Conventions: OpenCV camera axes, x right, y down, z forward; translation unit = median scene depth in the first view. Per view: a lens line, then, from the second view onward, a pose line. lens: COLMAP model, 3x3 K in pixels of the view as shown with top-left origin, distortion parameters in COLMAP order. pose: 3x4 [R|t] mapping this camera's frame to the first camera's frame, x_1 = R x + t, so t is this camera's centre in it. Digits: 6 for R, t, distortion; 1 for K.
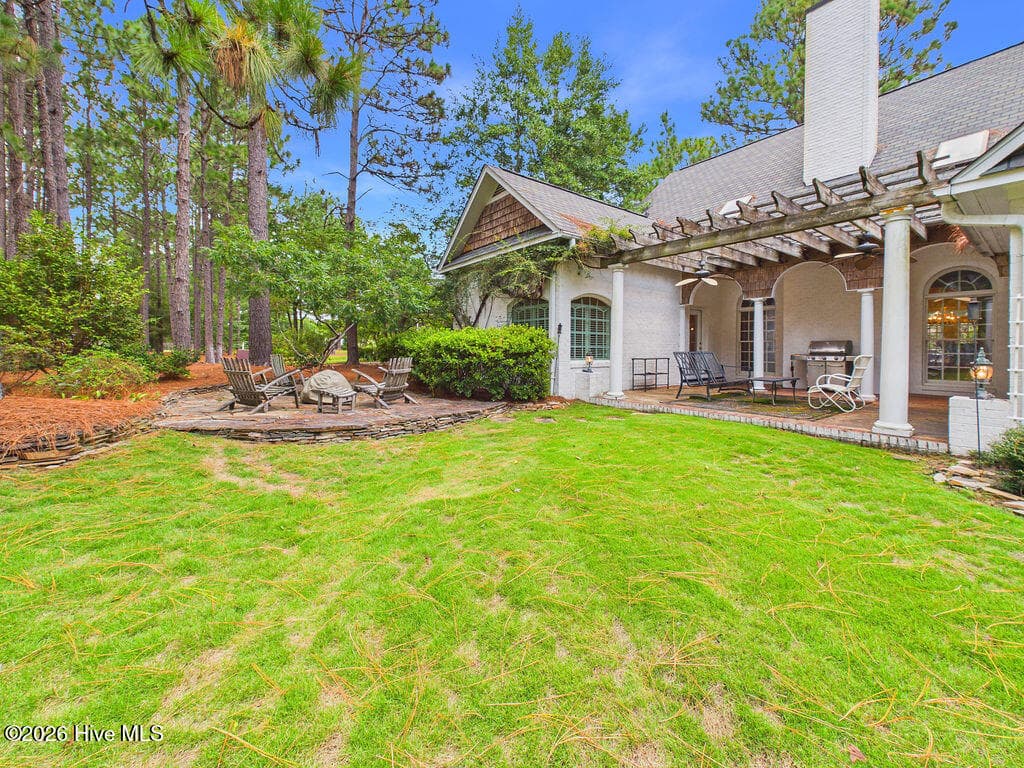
lens RADIAL K [[407.2, 0, 515.4], [0, 407.2, 355.4], [0, 0, 1]] dist [0.001084, 0.000079]
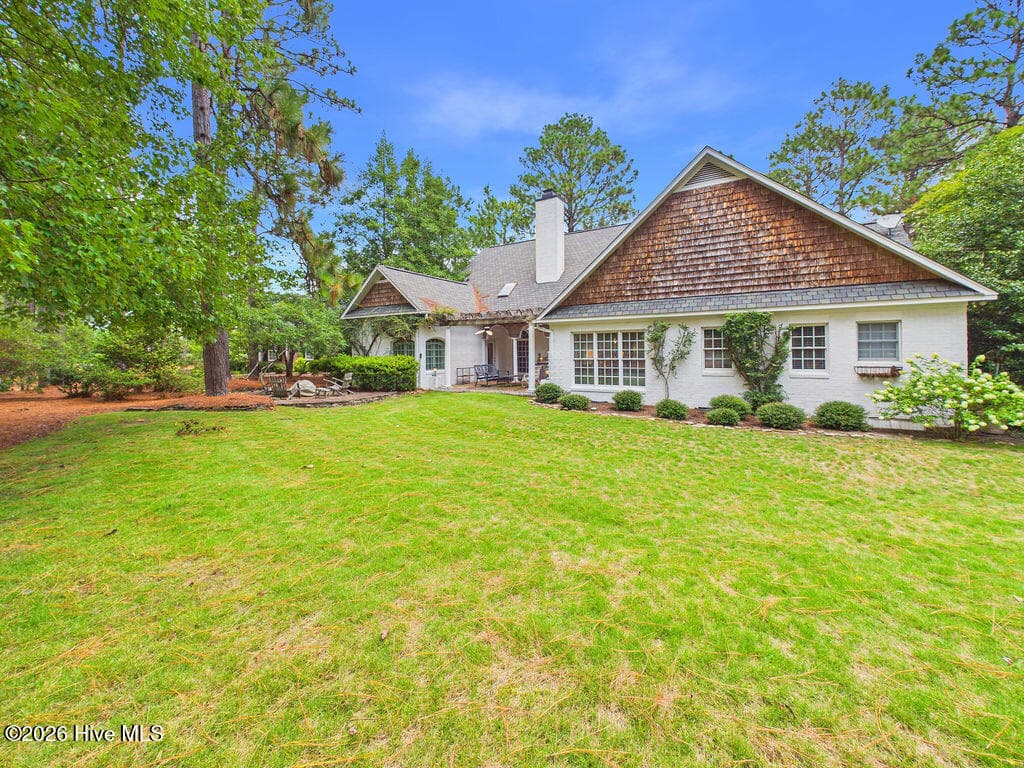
lens RADIAL K [[398.5, 0, 516.3], [0, 398.5, 350.4], [0, 0, 1]] dist [-0.001418, -0.000107]
pose [[0.927476, -0.013862, 0.373625, -0.187650], [0.021325, 0.999647, -0.015849, -0.047088], [-0.373273, 0.022667, 0.927445, -1.015830]]
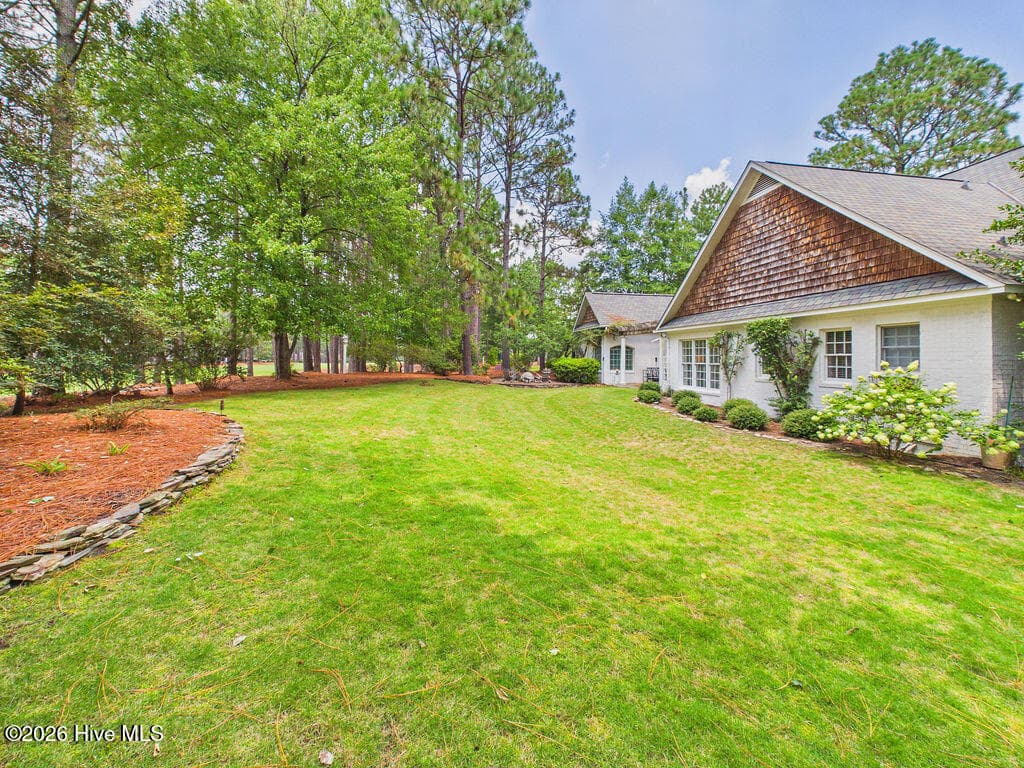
lens RADIAL K [[407.2, 0, 515.4], [0, 407.2, 355.4], [0, 0, 1]] dist [0.001084, 0.000079]
pose [[0.888358, -0.002215, -0.459145, 0.798156], [-0.008766, 0.999724, -0.021783, -0.021490], [0.459067, 0.023376, 0.888094, -1.634237]]
